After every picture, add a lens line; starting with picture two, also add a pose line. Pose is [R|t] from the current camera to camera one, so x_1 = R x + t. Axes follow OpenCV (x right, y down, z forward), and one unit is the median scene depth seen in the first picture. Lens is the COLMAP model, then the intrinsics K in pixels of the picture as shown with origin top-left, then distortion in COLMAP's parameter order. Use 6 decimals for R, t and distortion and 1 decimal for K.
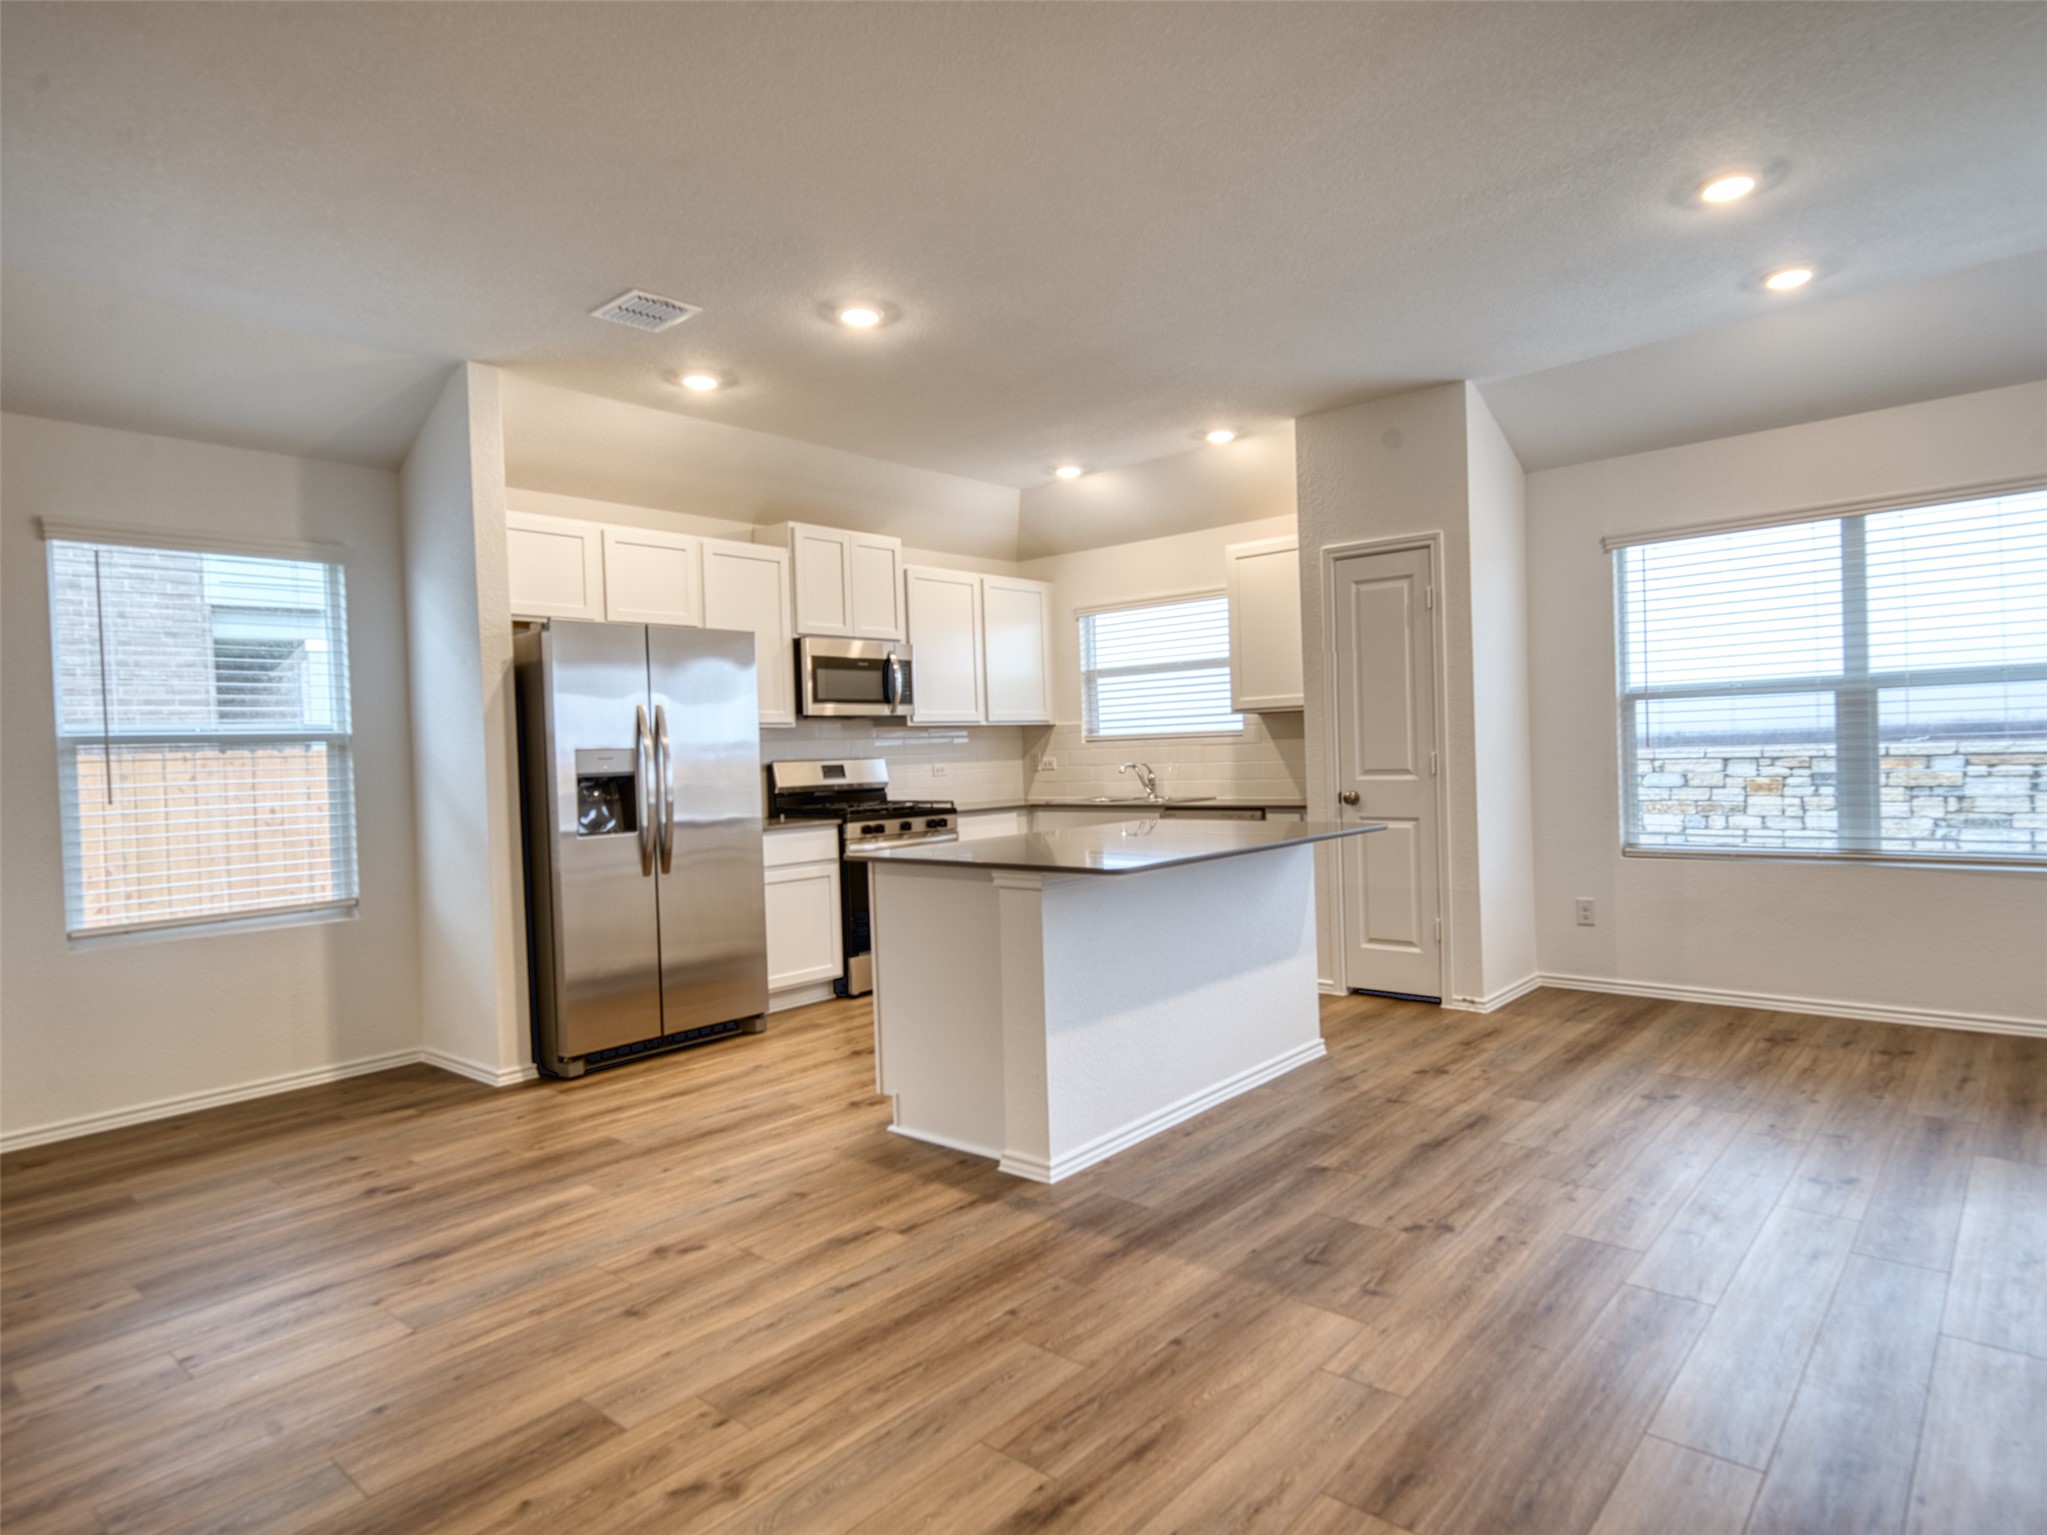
lens RADIAL K [[1085.0, 0, 1015.1], [0, 1085.0, 764.3], [0, 0, 1]] dist [0.011446, 0.000107]
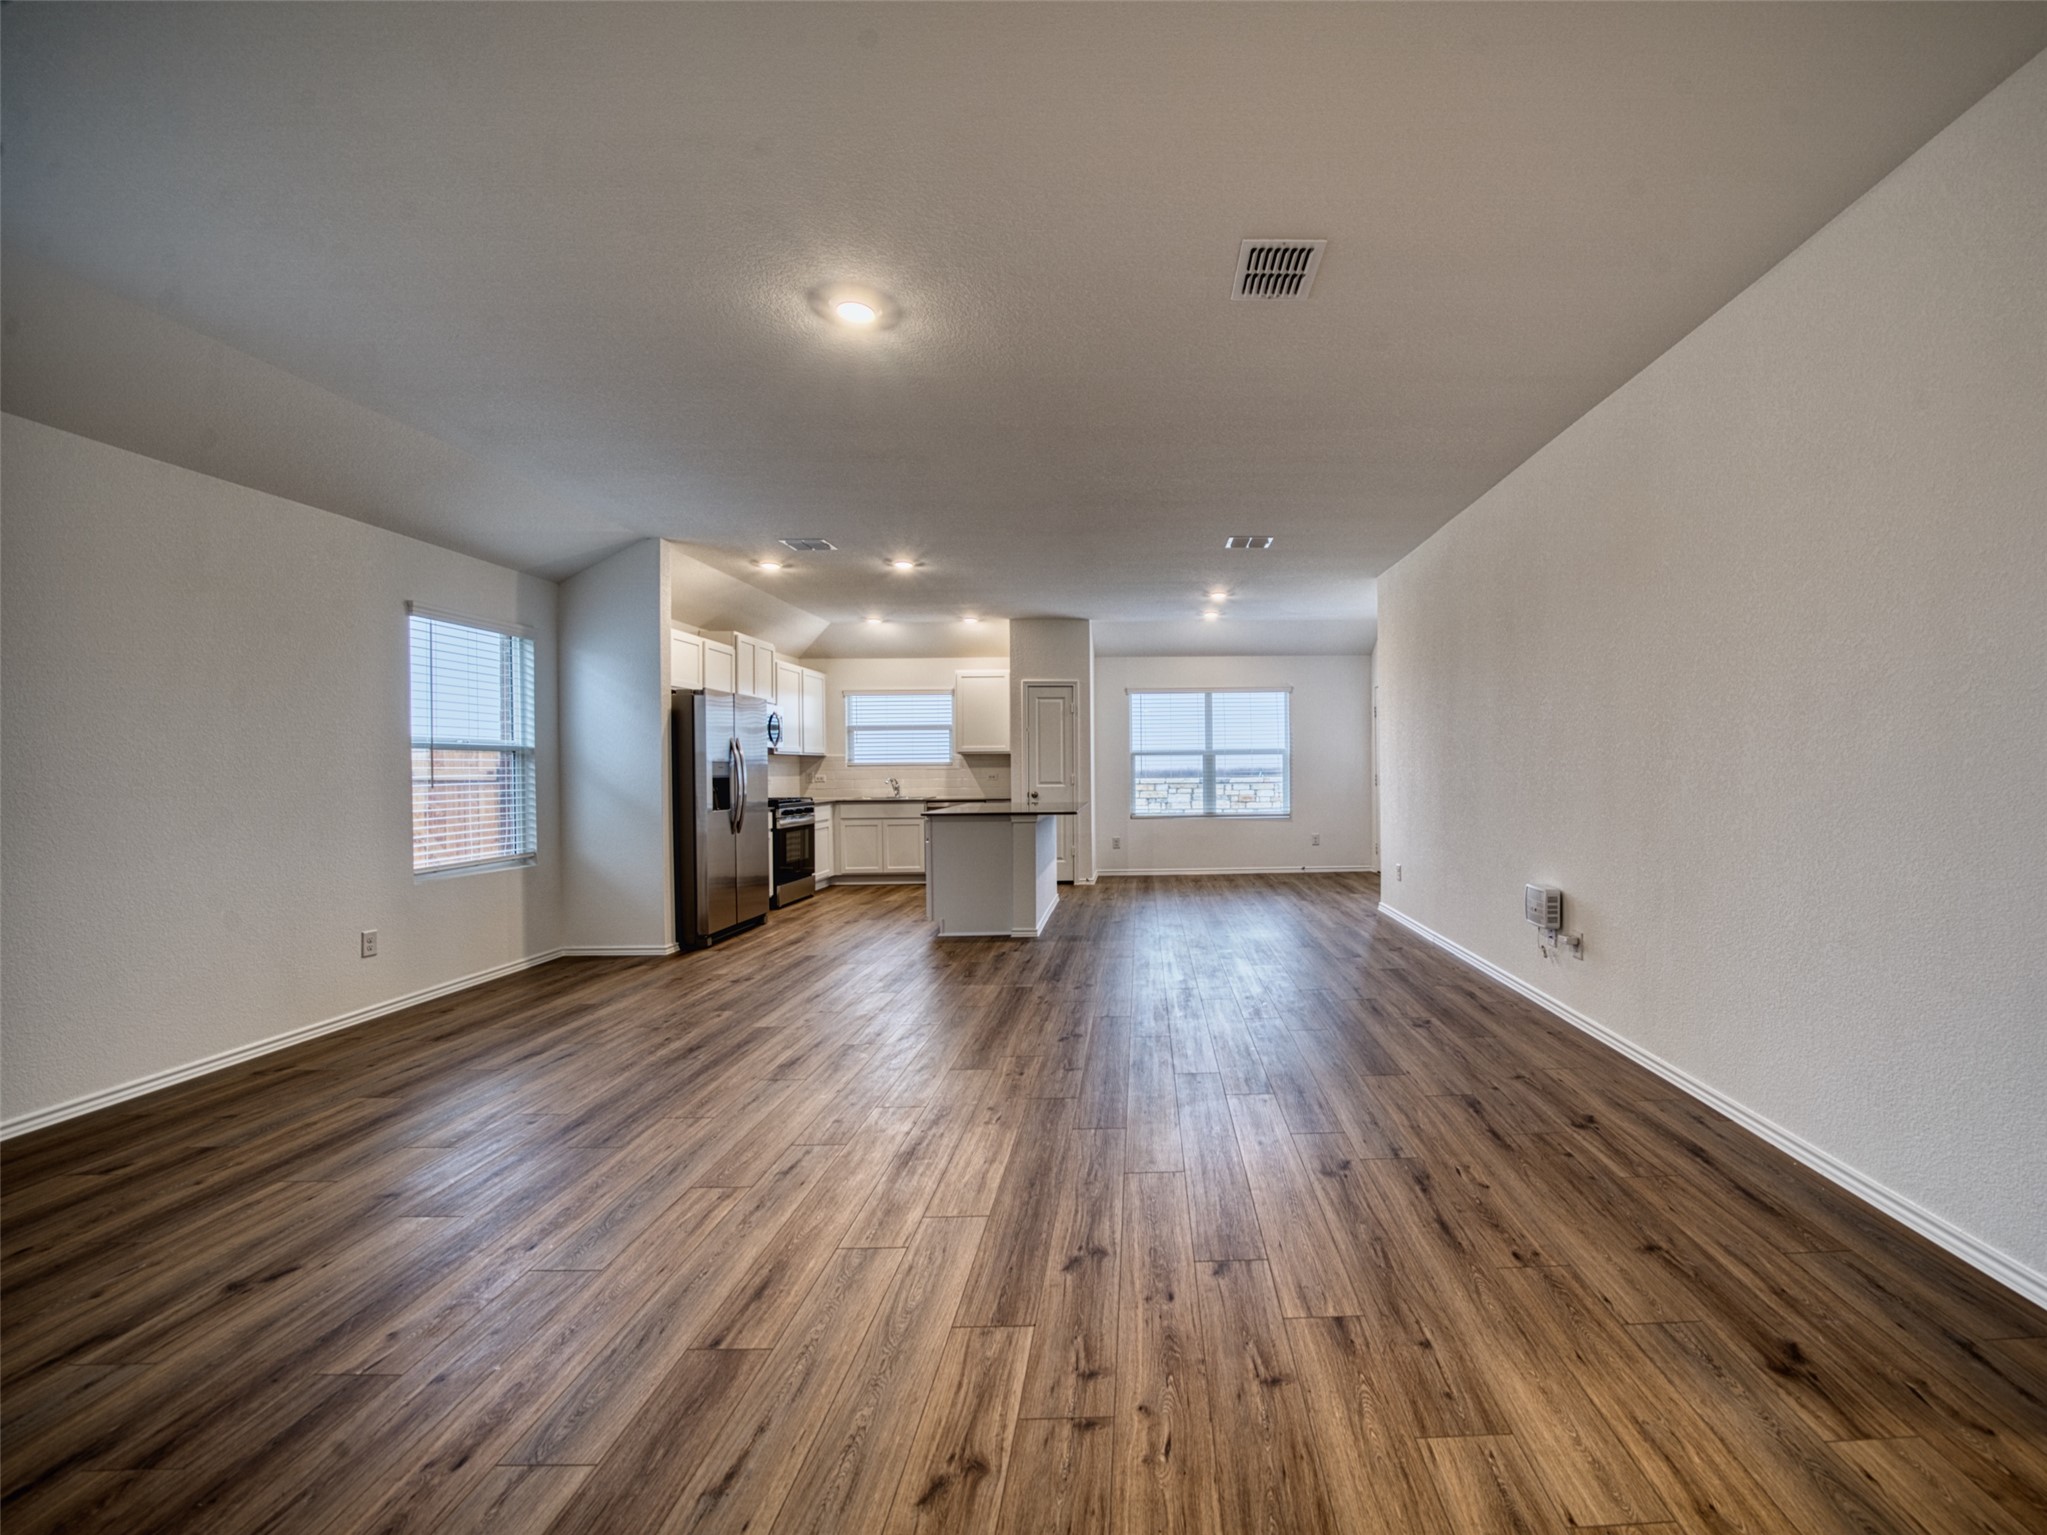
lens RADIAL K [[798.2, 0, 1006.8], [0, 798.2, 773.1], [0, 0, 1]] dist [-0.002607, -0.000341]
pose [[0.829949, 0.024636, 0.557295, -0.582073], [-0.013853, 0.999626, -0.023560, 0.022574], [-0.557667, 0.011833, 0.829980, -0.284759]]
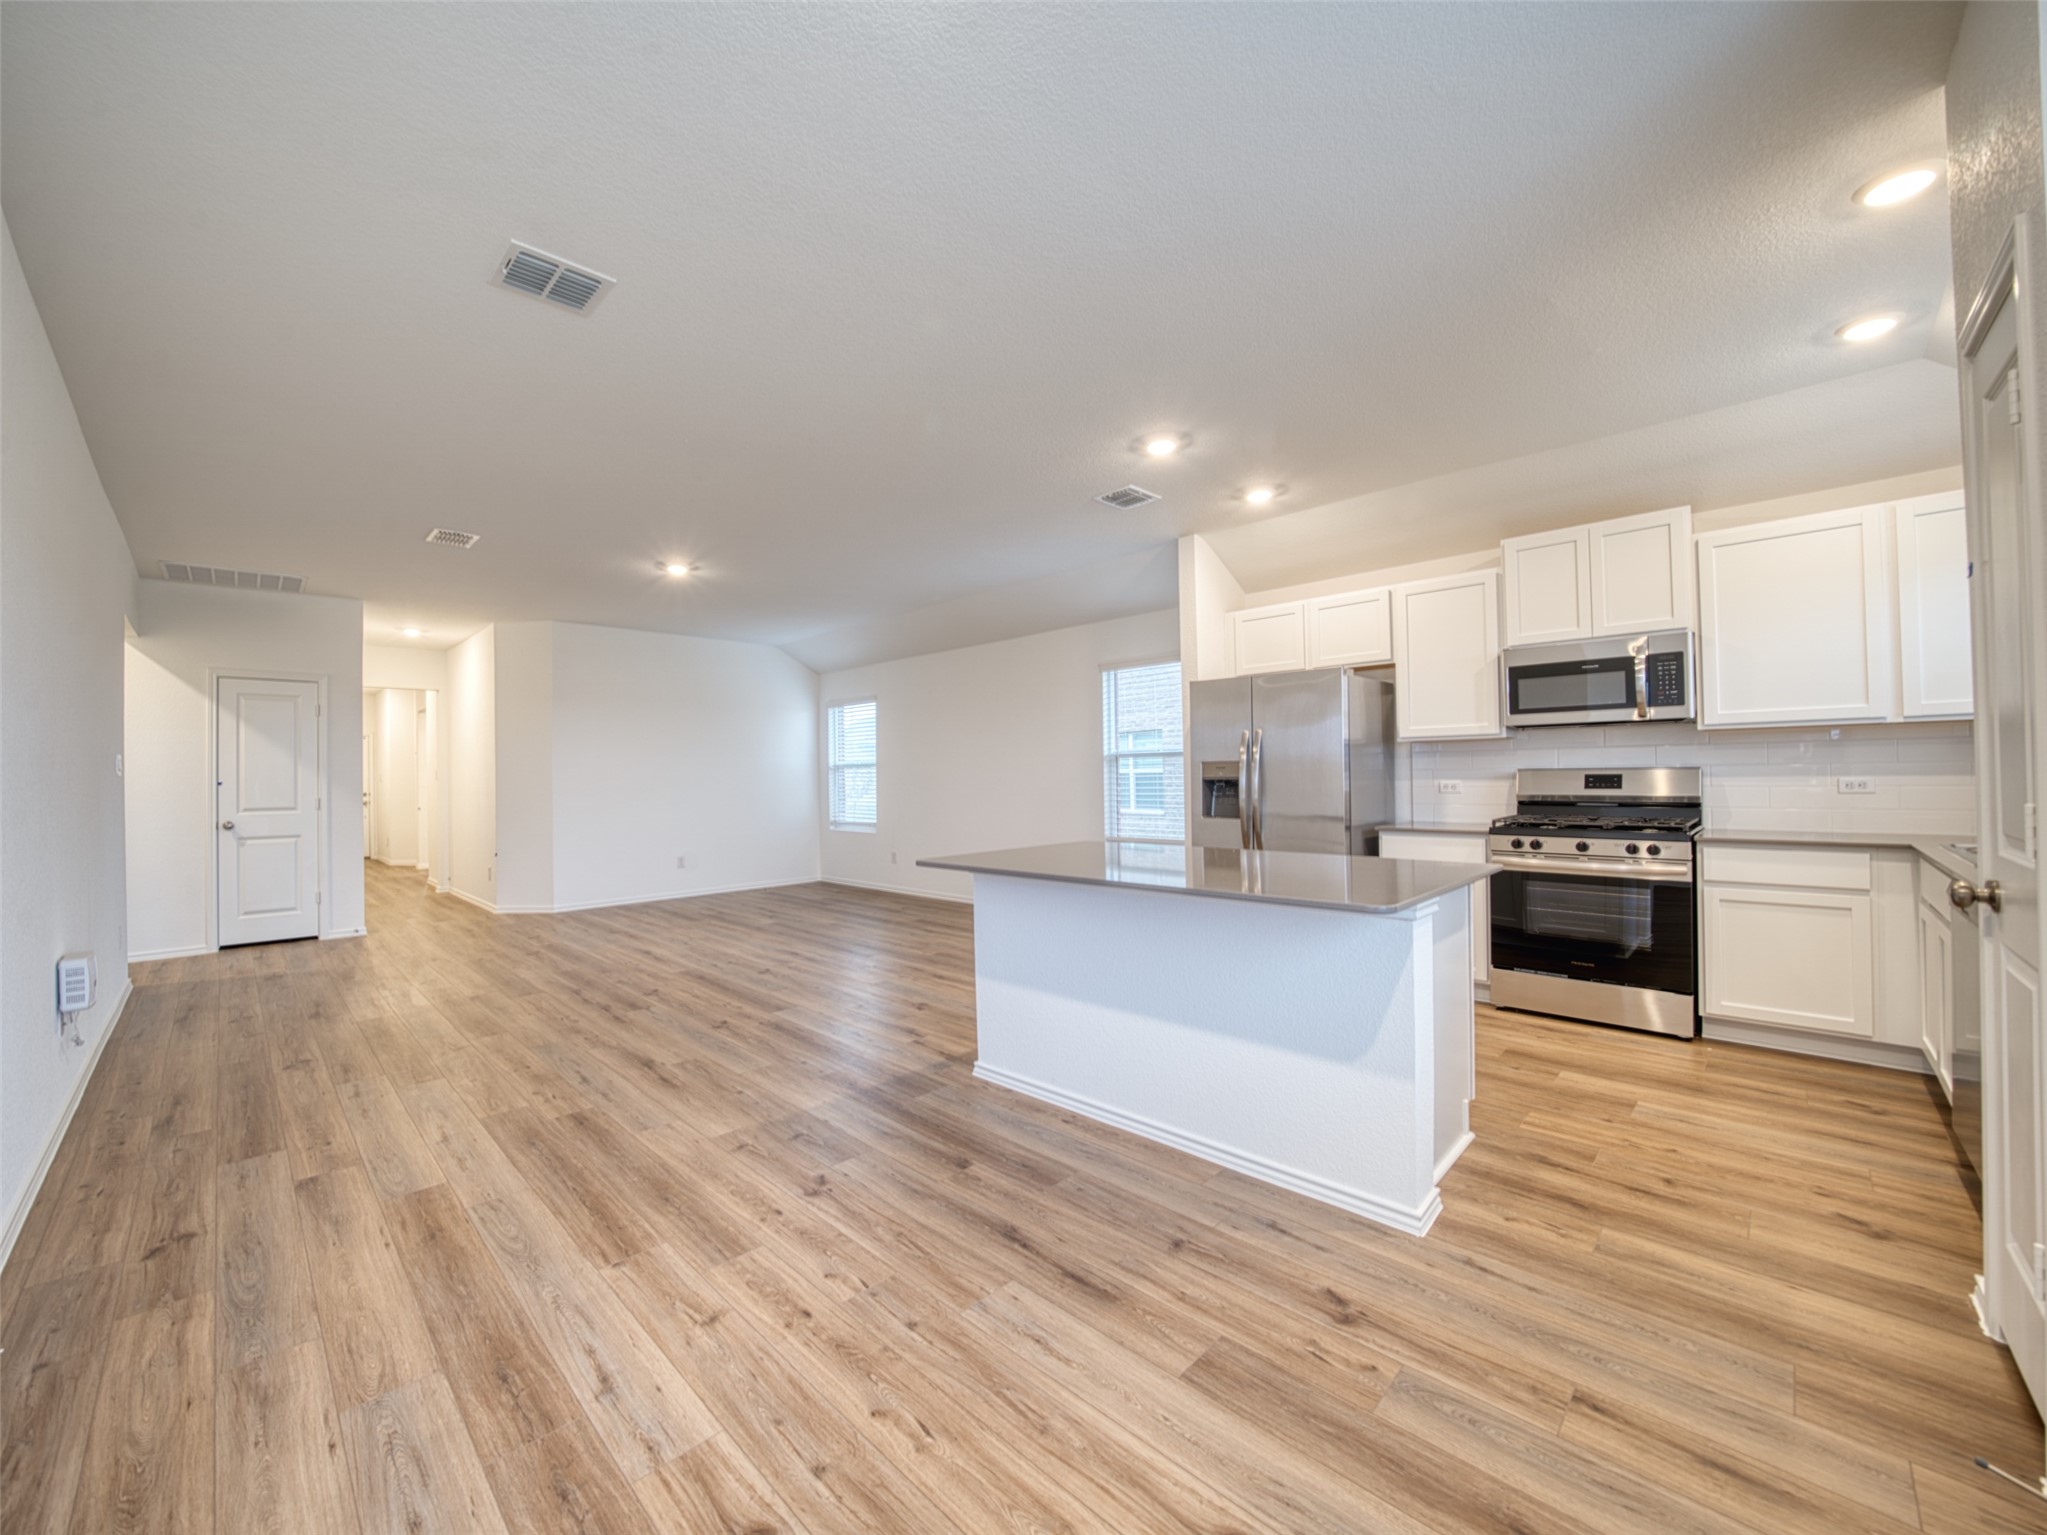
lens RADIAL K [[773.5, 0, 1023.5], [0, 773.5, 767.5], [0, 0, 1]] dist [-0.018263, -0.000061]
pose [[0.004707, 0.027971, -0.999598, 0.577442], [0.007314, 0.999581, 0.028005, -0.032406], [0.999962, -0.007443, 0.004500, 0.576190]]
